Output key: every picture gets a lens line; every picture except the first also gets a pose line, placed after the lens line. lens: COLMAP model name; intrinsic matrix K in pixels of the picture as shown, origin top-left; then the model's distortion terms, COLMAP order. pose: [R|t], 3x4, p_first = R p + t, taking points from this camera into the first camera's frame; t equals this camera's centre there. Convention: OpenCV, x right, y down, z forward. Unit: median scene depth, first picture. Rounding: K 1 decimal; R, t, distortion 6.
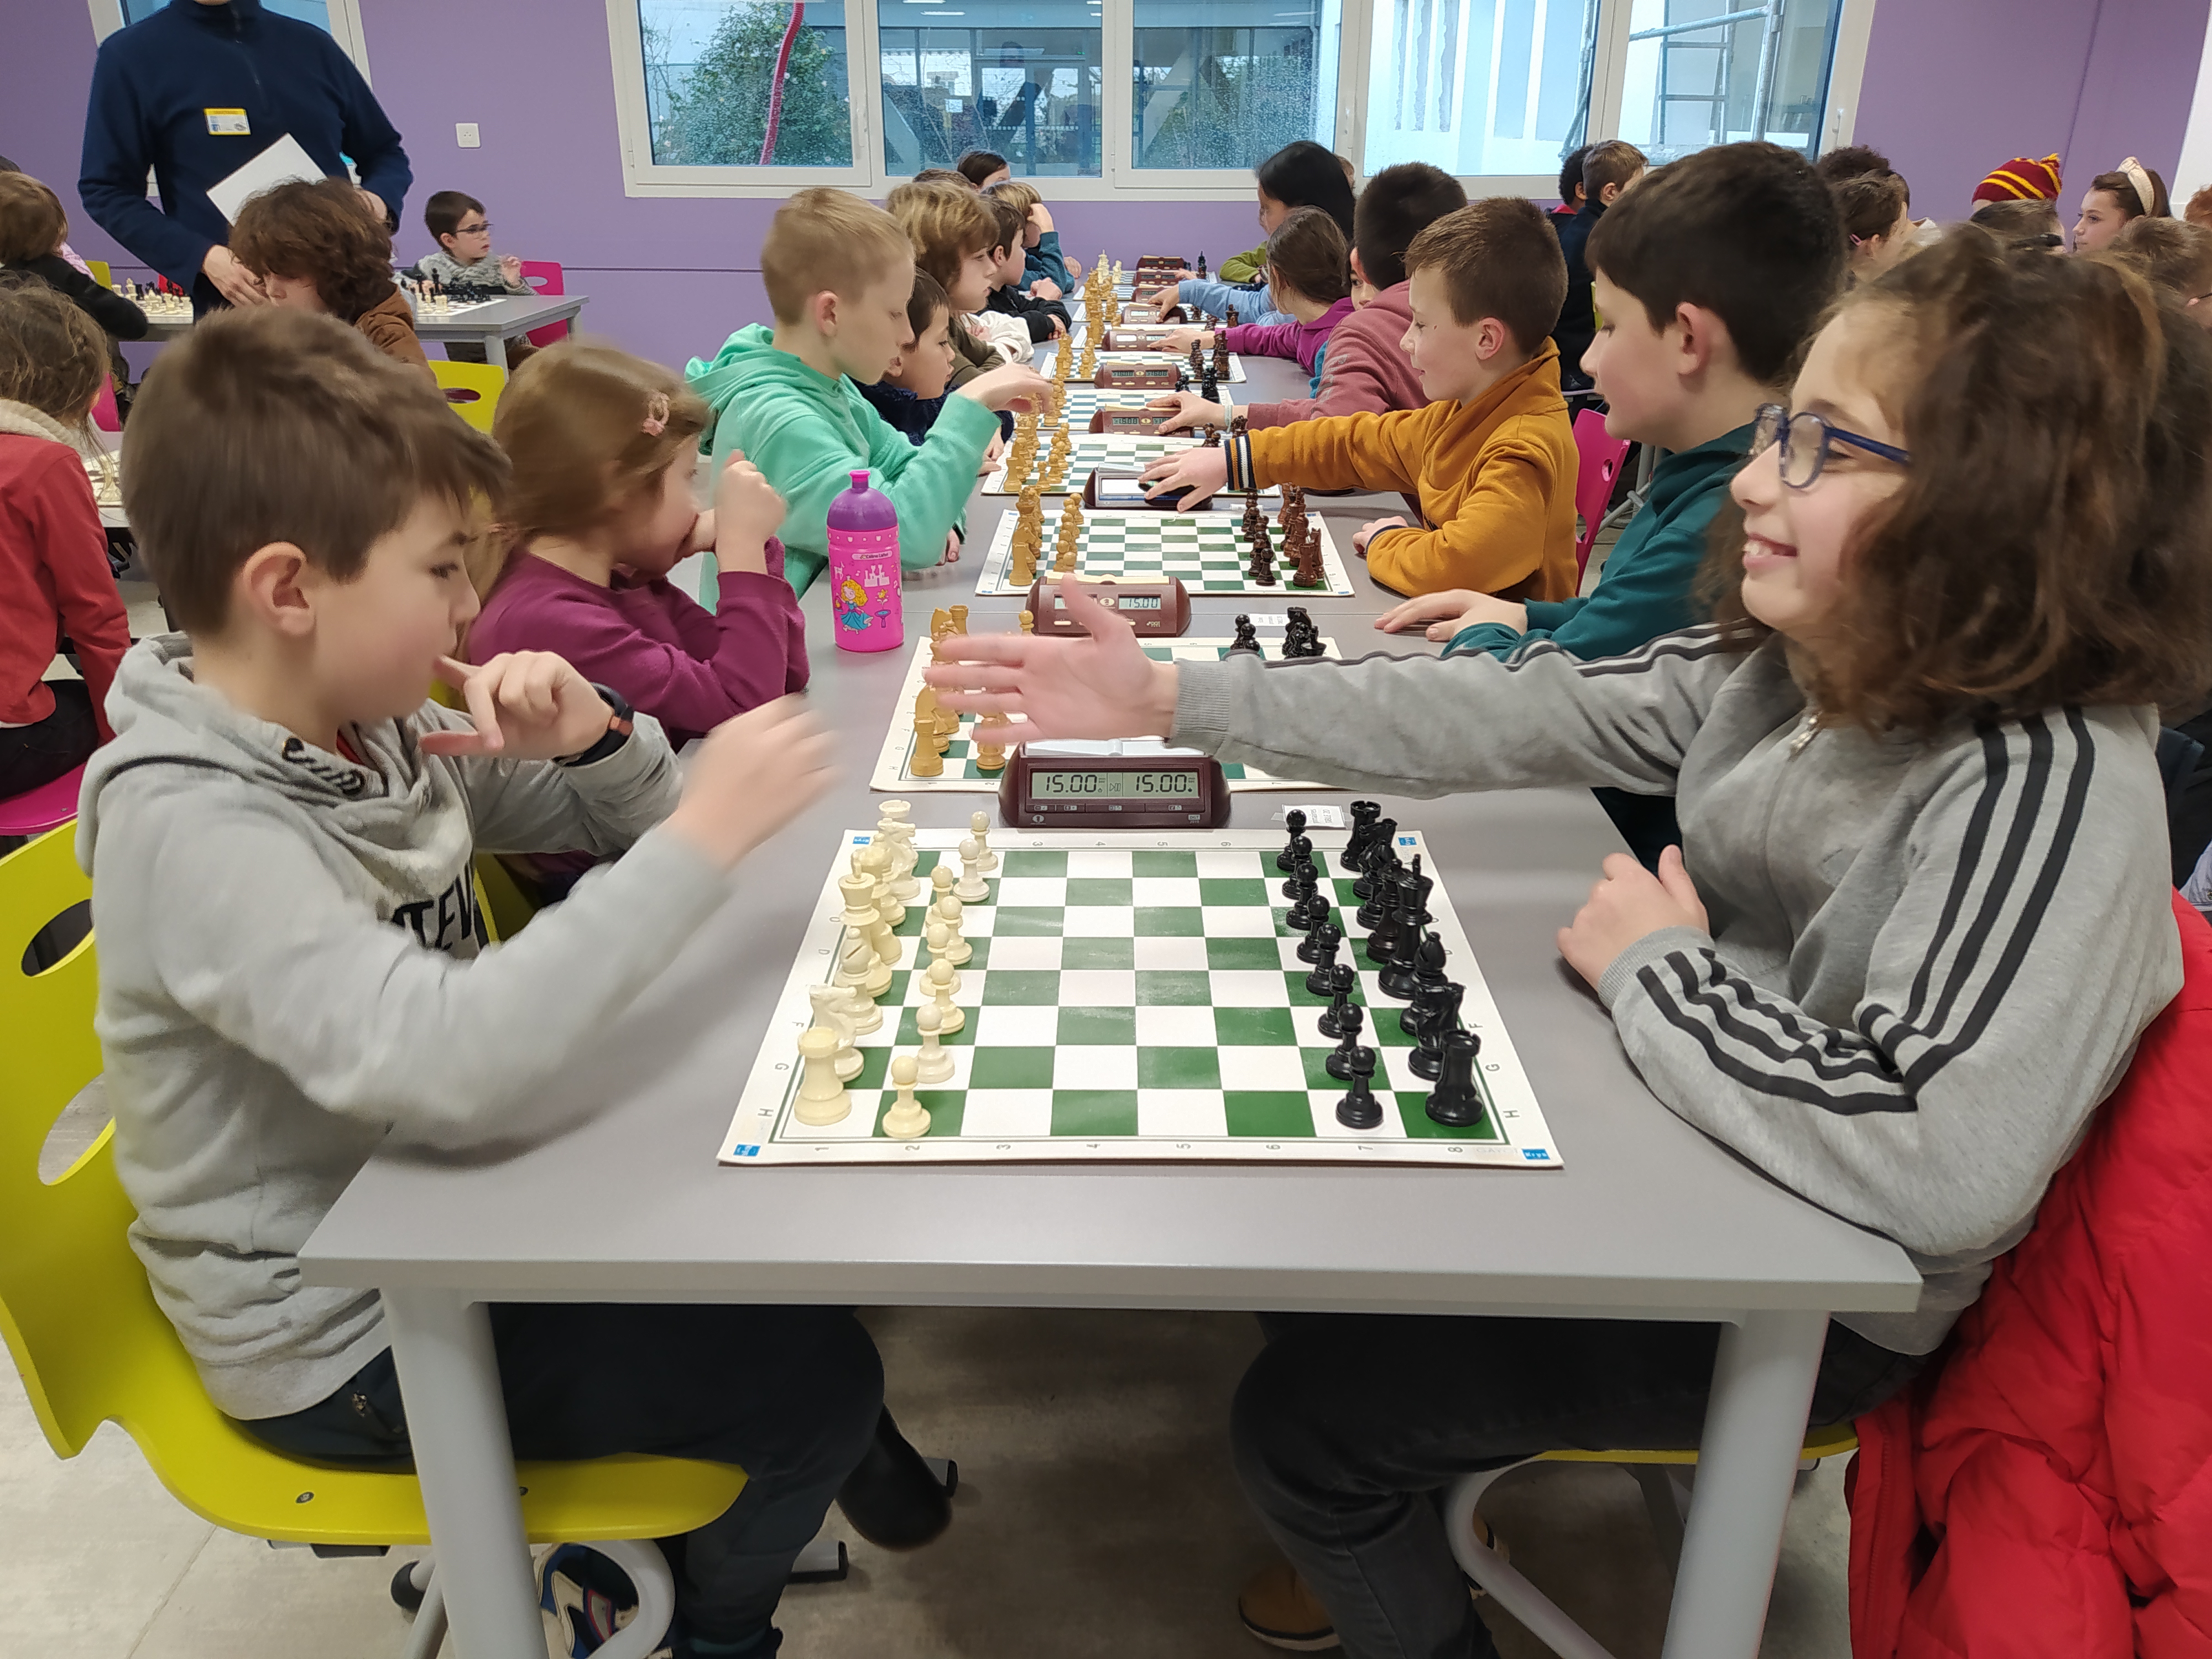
lens RADIAL K [[1580.2, 0, 1106.0], [0, 1580.2, 829.5], [0, 0, 1]] dist [-0.041168, -0.001431]
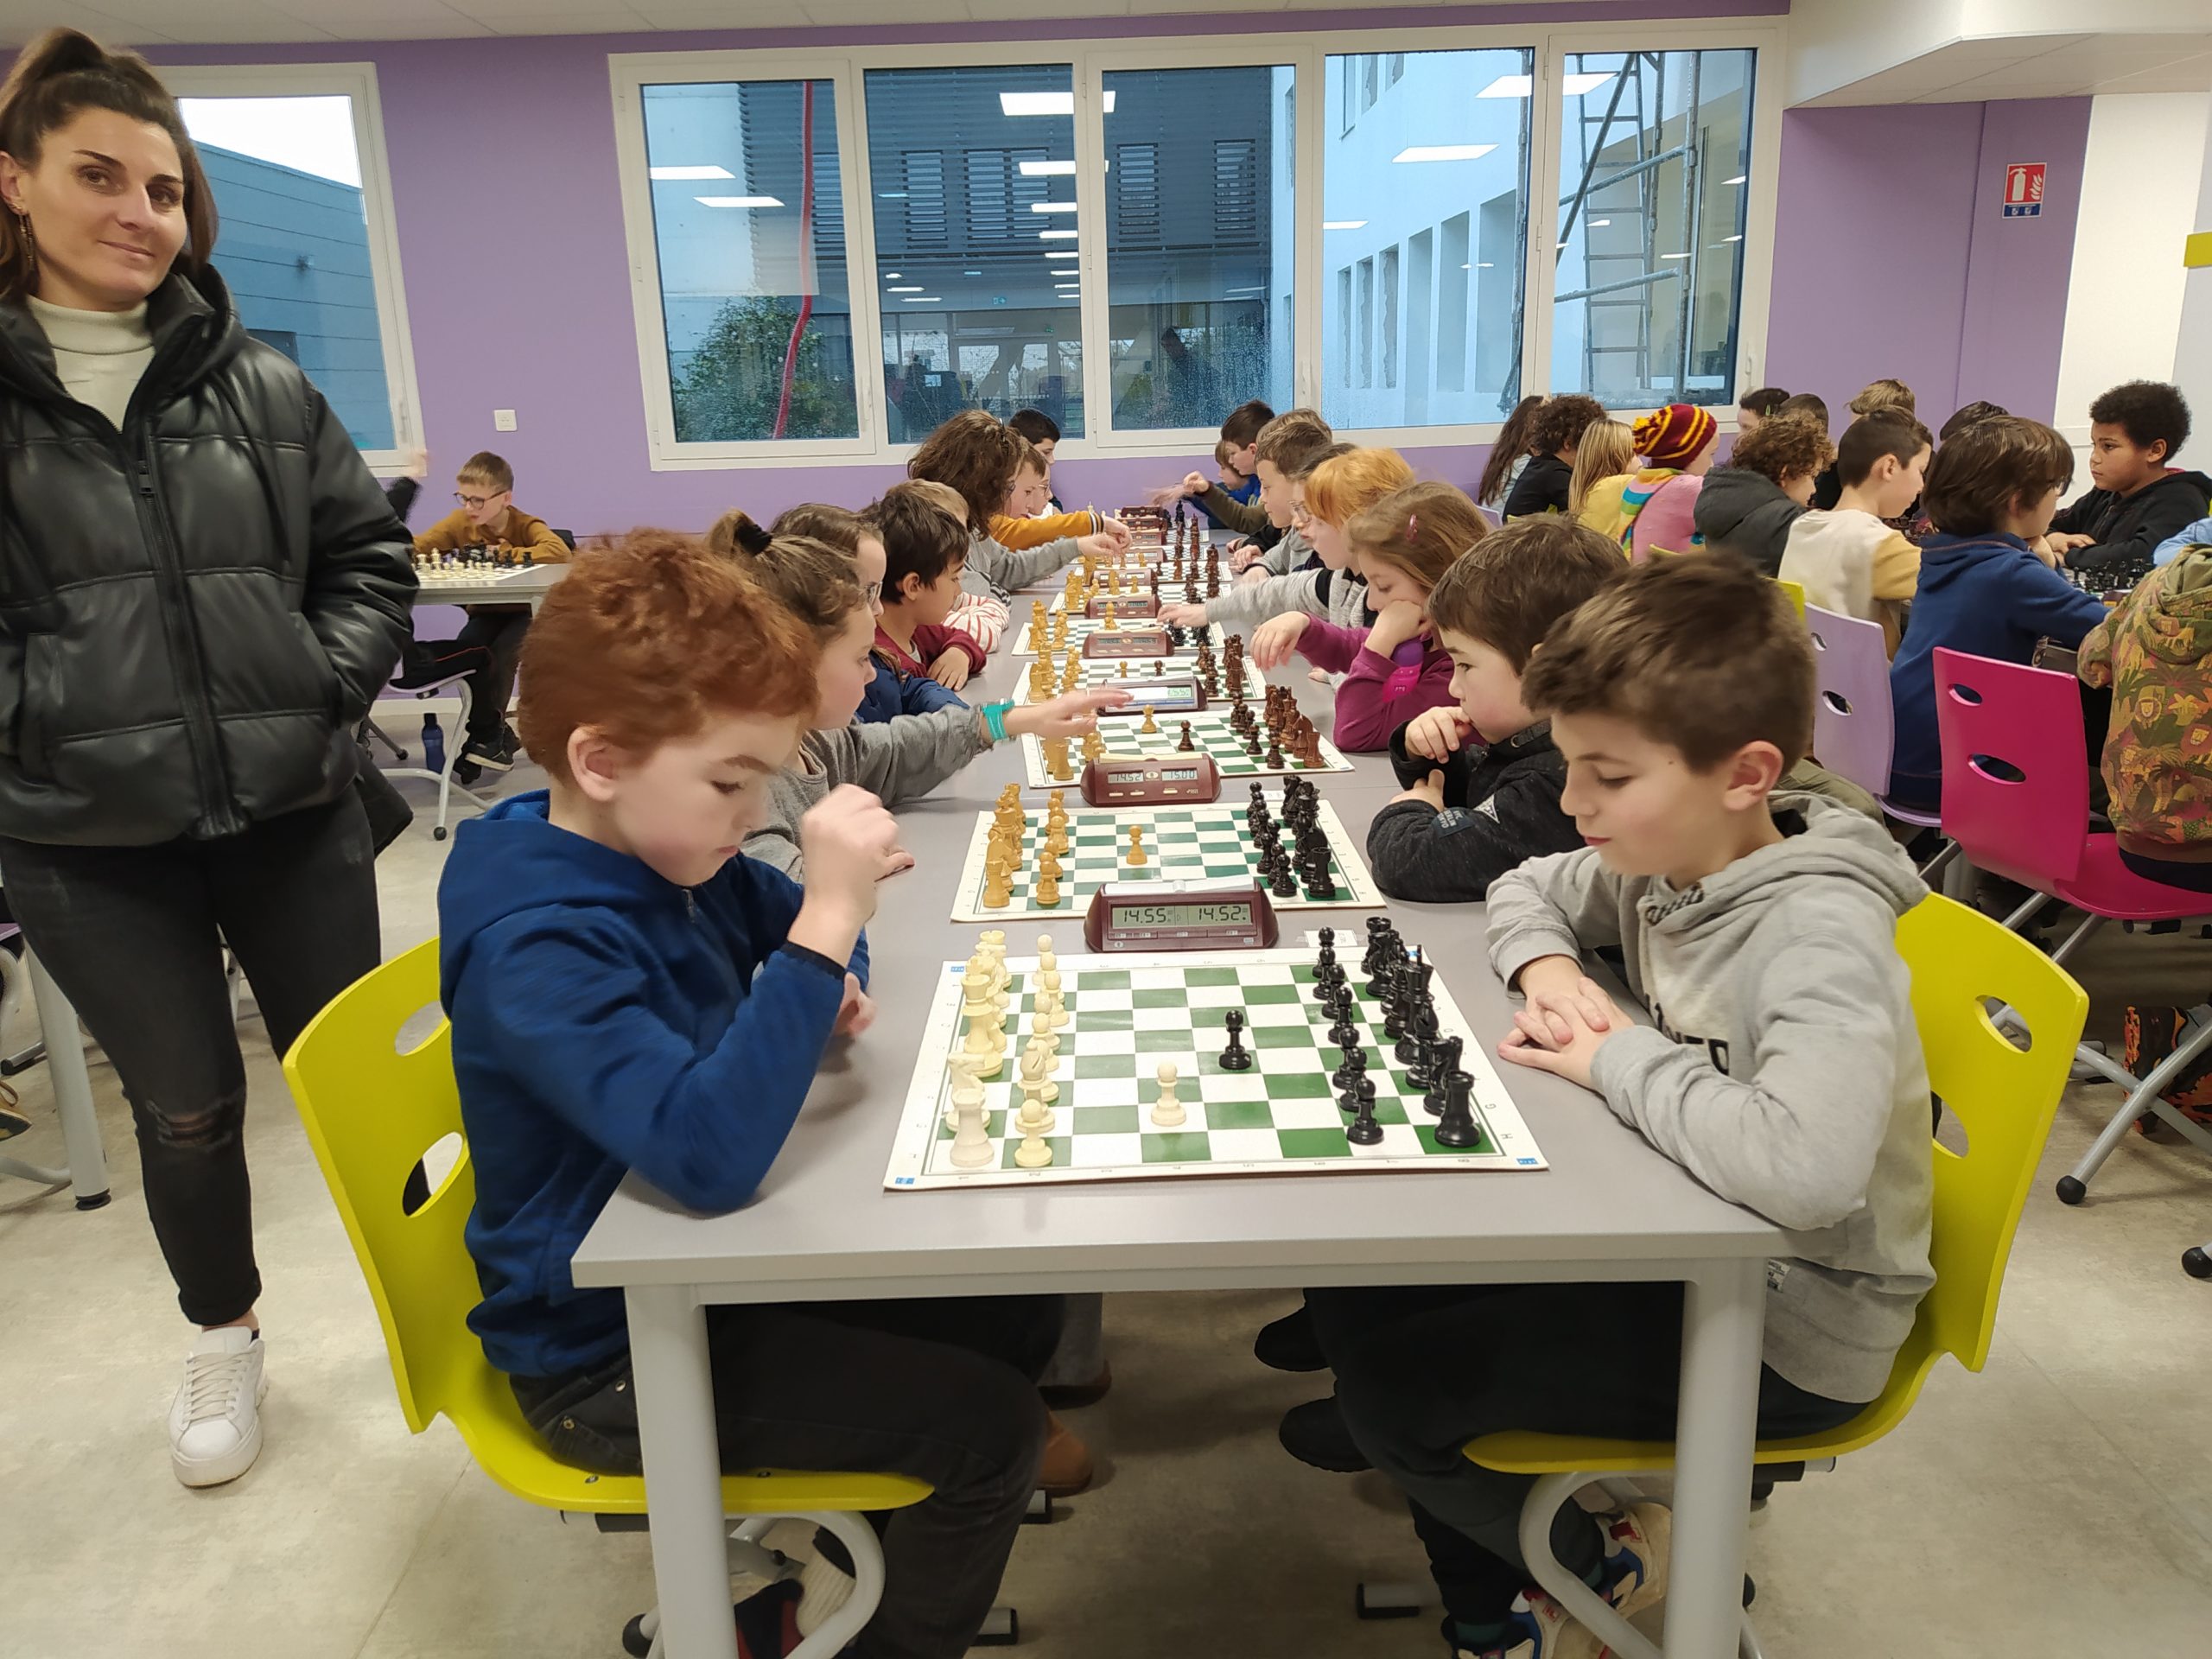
lens RADIAL K [[1580.2, 0, 1106.0], [0, 1580.2, 829.5], [0, 0, 1]] dist [-0.041168, -0.001431]
pose [[0.999209, -0.037282, 0.013849, -0.056997], [0.038945, 0.987829, -0.150591, 0.092249], [-0.008066, 0.151011, 0.988499, -0.226195]]
